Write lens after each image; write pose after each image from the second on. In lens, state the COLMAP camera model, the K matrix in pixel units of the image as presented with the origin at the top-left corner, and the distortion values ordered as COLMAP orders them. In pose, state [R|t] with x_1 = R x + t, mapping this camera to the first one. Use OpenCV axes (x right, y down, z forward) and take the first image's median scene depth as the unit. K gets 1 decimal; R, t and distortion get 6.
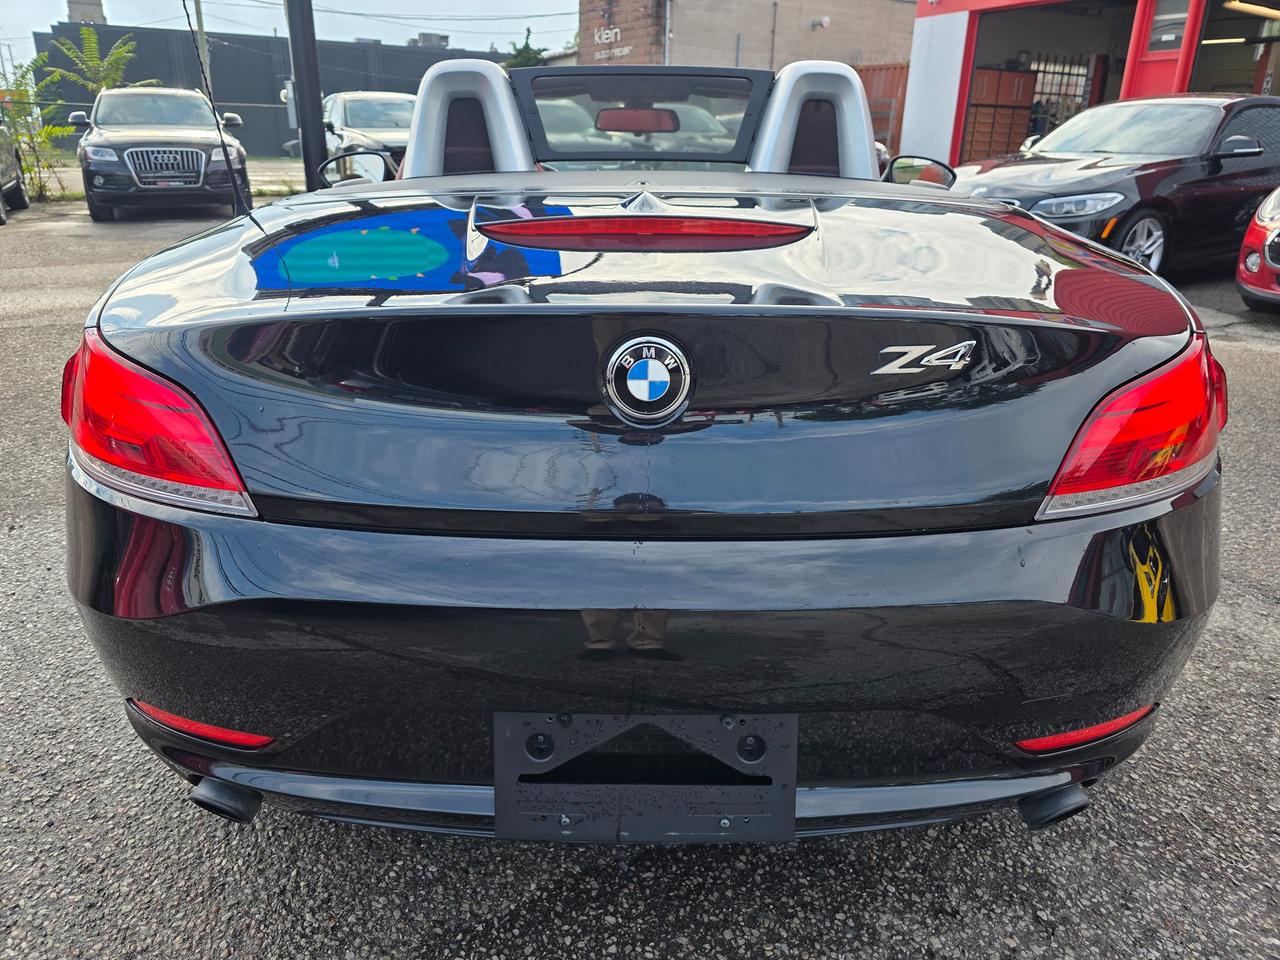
lens RADIAL K [[865.7, 0, 631.0], [0, 865.7, 467.0], [0, 0, 1]] dist [0.055139, -0.052932]
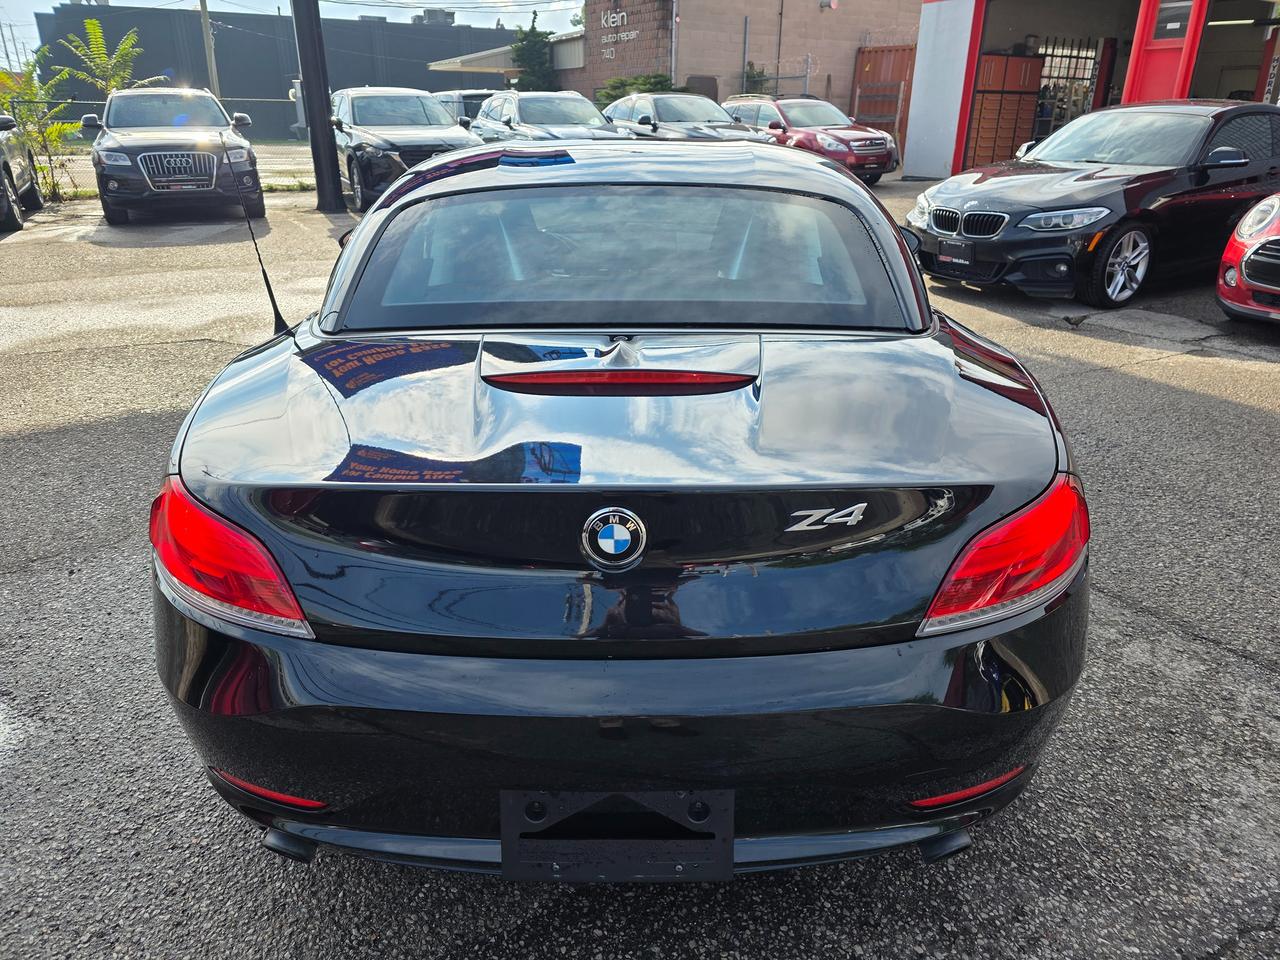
lens RADIAL K [[863.3, 0, 640.0], [0, 863.3, 480.0], [0, 0, 1]] dist [0.056687, -0.050870]
pose [[0.999958, -0.008004, -0.004419, 0.037396], [0.008177, 0.999144, 0.040541, -0.138394], [0.004091, -0.040576, 0.999168, -0.167957]]
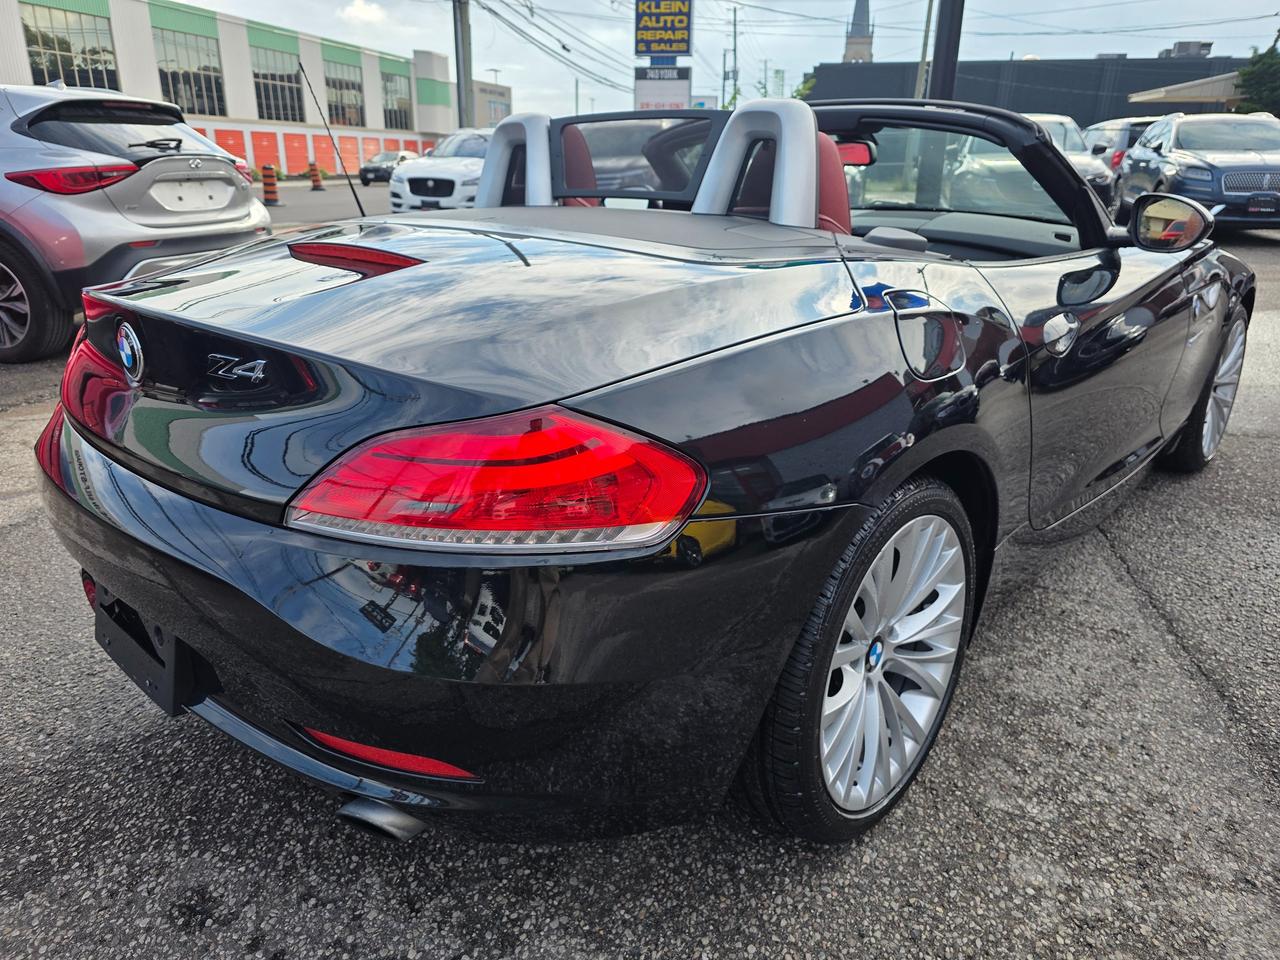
lens RADIAL K [[866.1, 0, 628.4], [0, 866.1, 475.3], [0, 0, 1]] dist [0.048171, -0.048356]
pose [[0.728573, 0.225854, -0.646661, 0.934406], [-0.234723, 0.969237, 0.074062, -0.116361], [0.643495, 0.097827, 0.759173, 0.261066]]
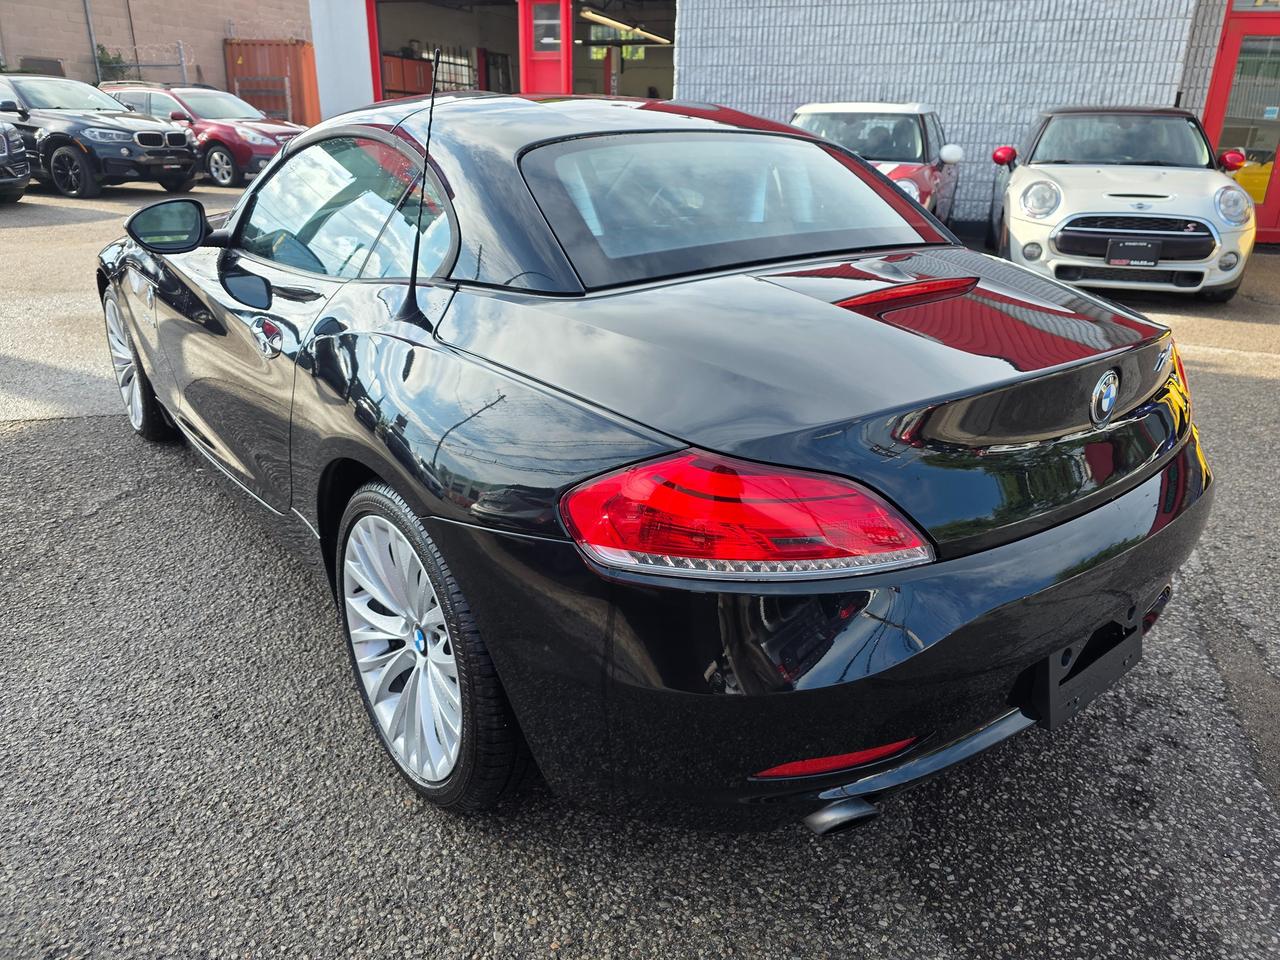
lens RADIAL K [[865.7, 0, 631.0], [0, 865.7, 467.0], [0, 0, 1]] dist [0.055139, -0.052932]
pose [[0.779093, -0.224002, 0.585523, -0.887071], [0.207642, 0.973470, 0.096132, -0.181626], [-0.591523, 0.046684, 0.804935, 0.146707]]
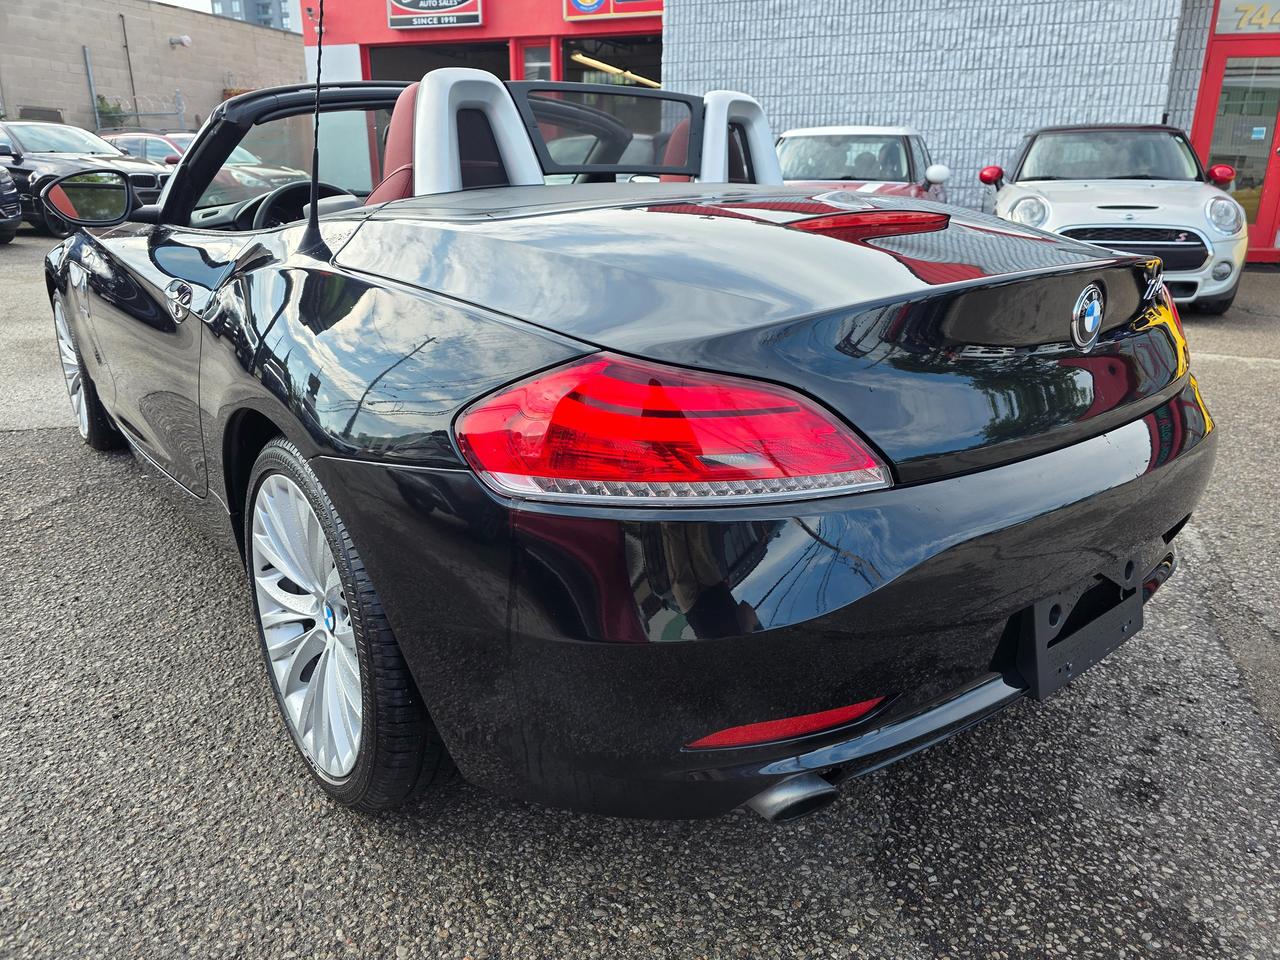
lens RADIAL K [[865.7, 0, 631.0], [0, 865.7, 467.0], [0, 0, 1]] dist [0.055139, -0.052932]
pose [[0.777869, -0.203393, 0.594602, -0.787135], [0.220125, 0.974417, 0.045344, -0.056232], [-0.588613, 0.095614, 0.802740, 0.198626]]
